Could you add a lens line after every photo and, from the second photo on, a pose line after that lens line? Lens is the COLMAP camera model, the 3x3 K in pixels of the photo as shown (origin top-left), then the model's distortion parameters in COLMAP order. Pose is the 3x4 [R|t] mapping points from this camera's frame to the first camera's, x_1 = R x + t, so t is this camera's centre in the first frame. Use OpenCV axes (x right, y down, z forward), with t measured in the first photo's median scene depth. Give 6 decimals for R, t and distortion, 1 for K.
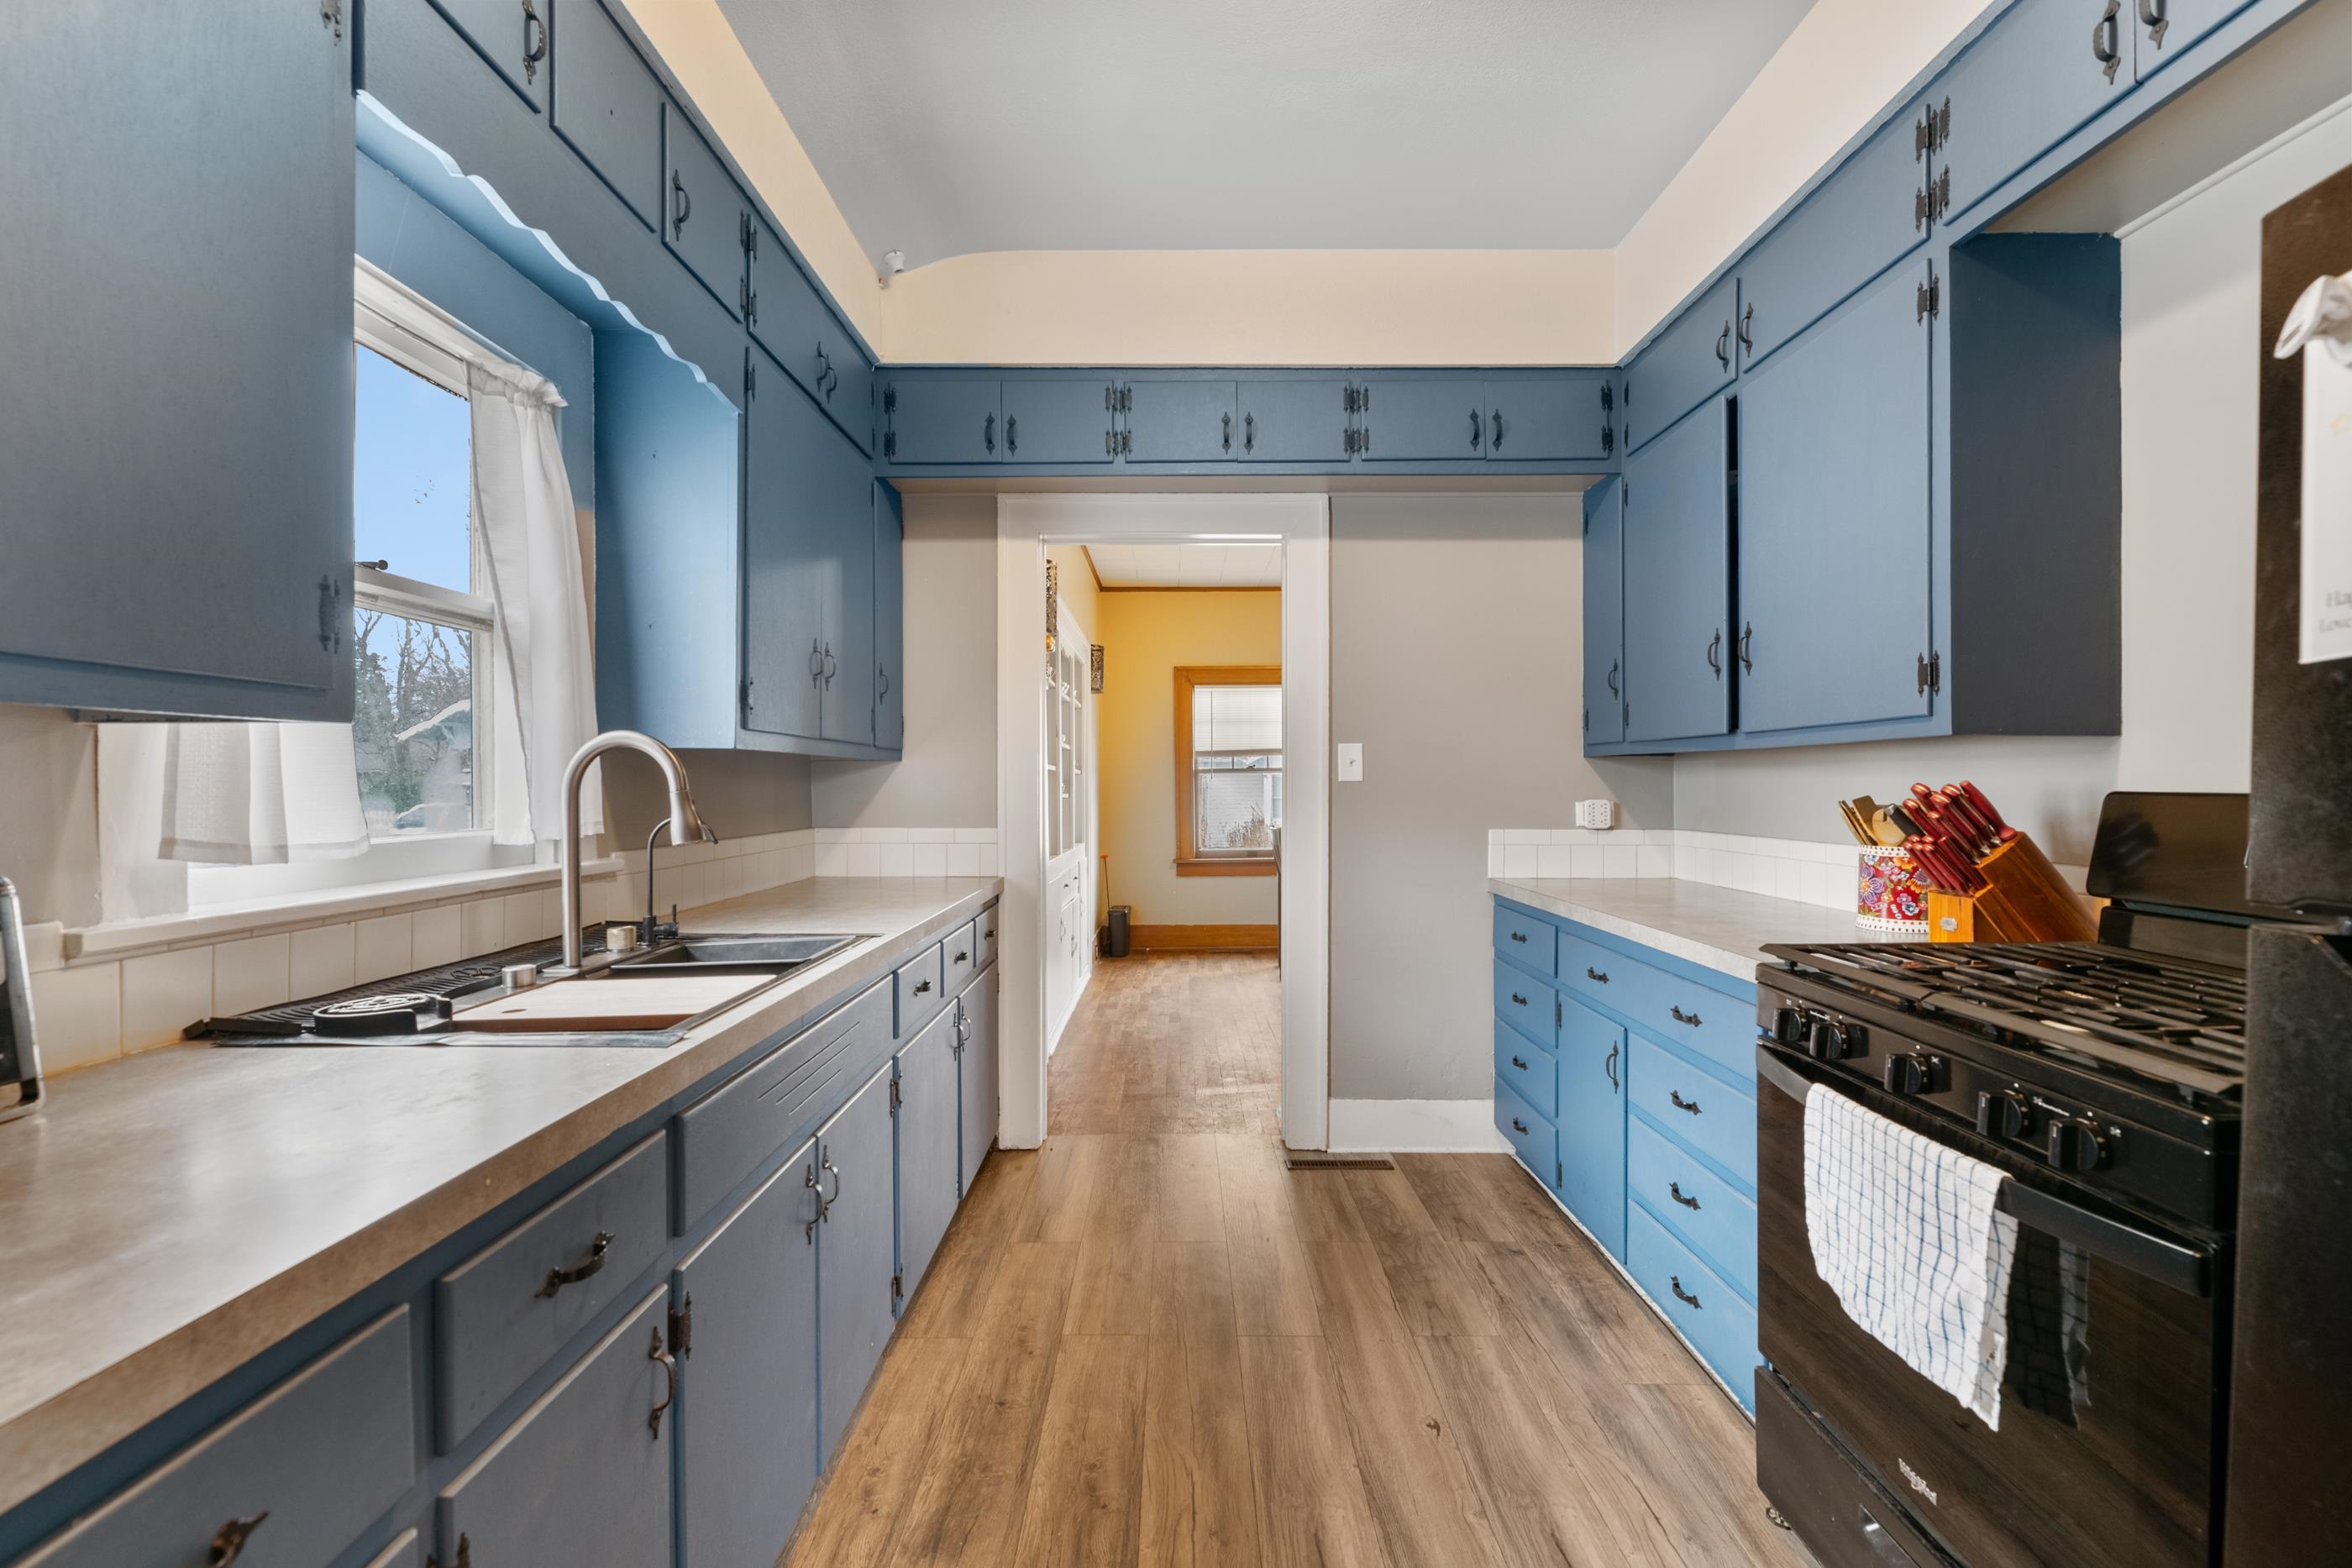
lens RADIAL K [[1023.2, 0, 1173.2], [0, 1023.2, 792.2], [0, 0, 1]] dist [-0.000504, -0.000182]
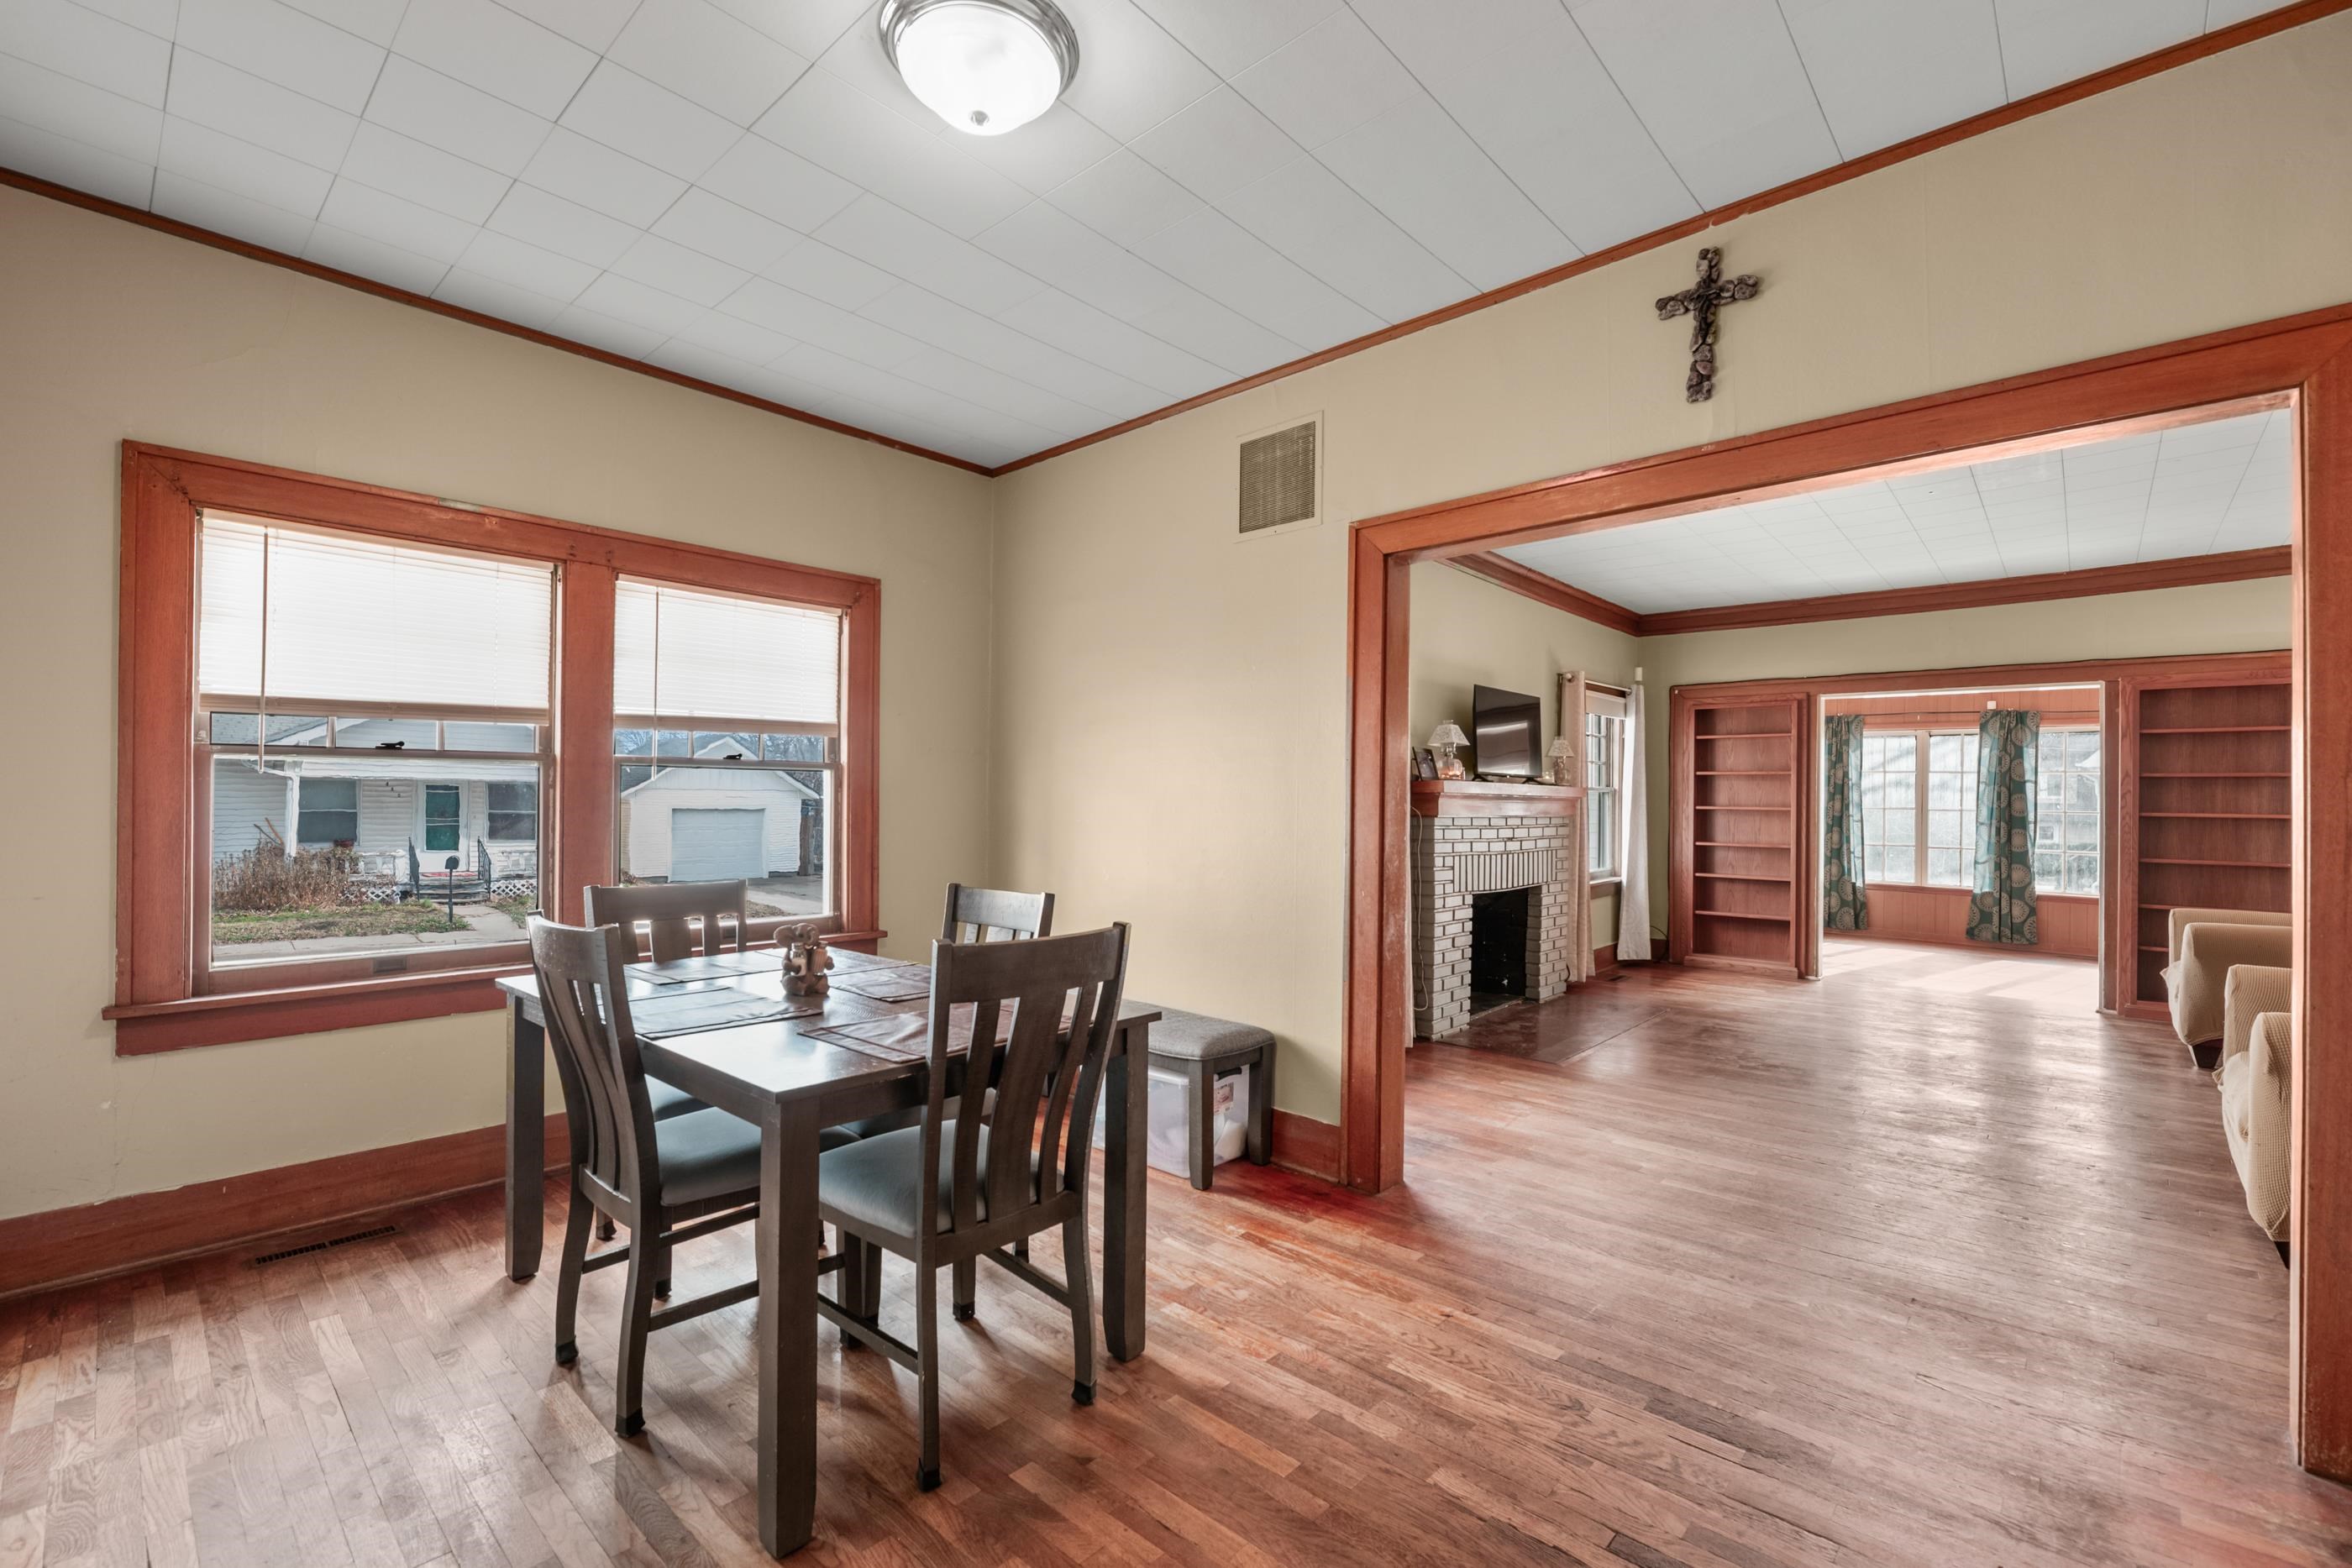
lens RADIAL K [[1019.4, 0, 1171.3], [0, 1019.4, 790.4], [0, 0, 1]] dist [-0.000852, -0.001053]
pose [[0.669786, 0.016849, 0.742363, -0.039879], [-0.009020, 0.999853, -0.014554, -0.012398], [-0.742500, 0.003052, 0.669840, 1.477076]]
